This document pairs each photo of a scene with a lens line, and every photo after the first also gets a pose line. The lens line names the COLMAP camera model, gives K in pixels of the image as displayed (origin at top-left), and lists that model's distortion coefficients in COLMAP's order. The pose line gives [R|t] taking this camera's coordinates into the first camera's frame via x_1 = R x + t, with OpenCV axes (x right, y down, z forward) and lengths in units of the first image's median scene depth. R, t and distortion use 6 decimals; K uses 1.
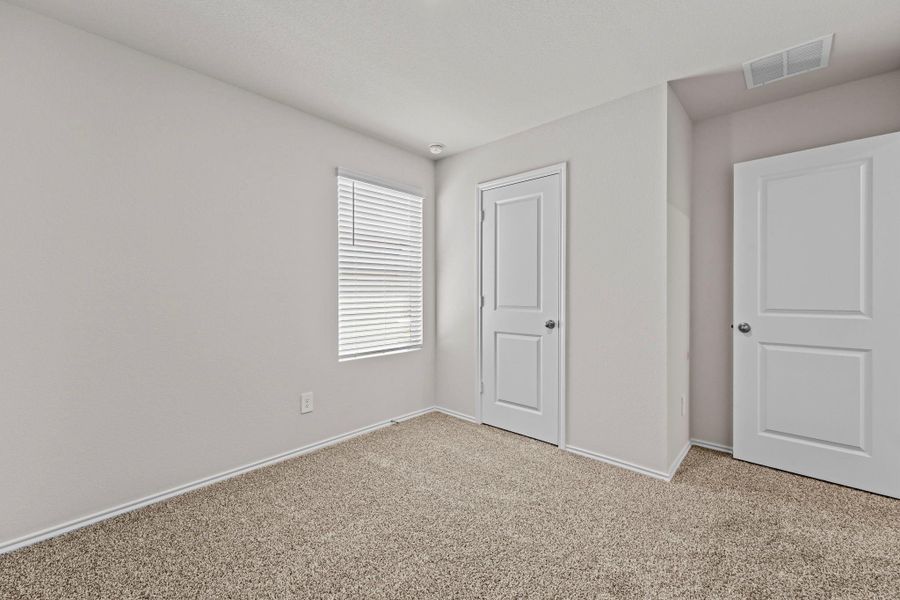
lens RADIAL K [[372.4, 0, 447.4], [0, 372.4, 293.7], [0, 0, 1]] dist [0.014583, -0.000172]
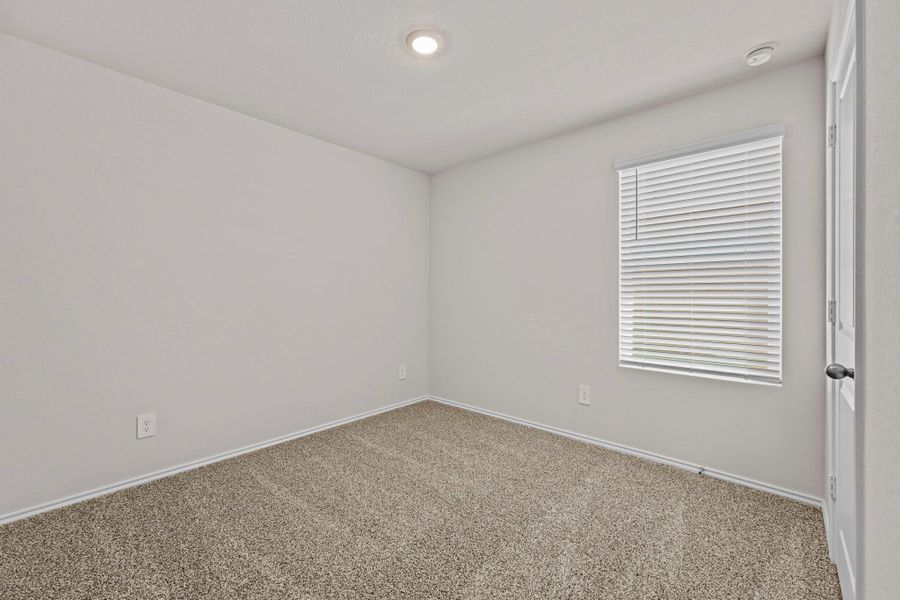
lens RADIAL K [[370.6, 0, 450.6], [0, 370.6, 293.1], [0, 0, 1]] dist [-0.000218, -0.000098]
pose [[0.007450, -0.005022, -0.999960, 0.591836], [-0.006927, 0.999963, -0.005073, 0.004619], [0.999948, 0.006964, 0.007415, 0.517462]]
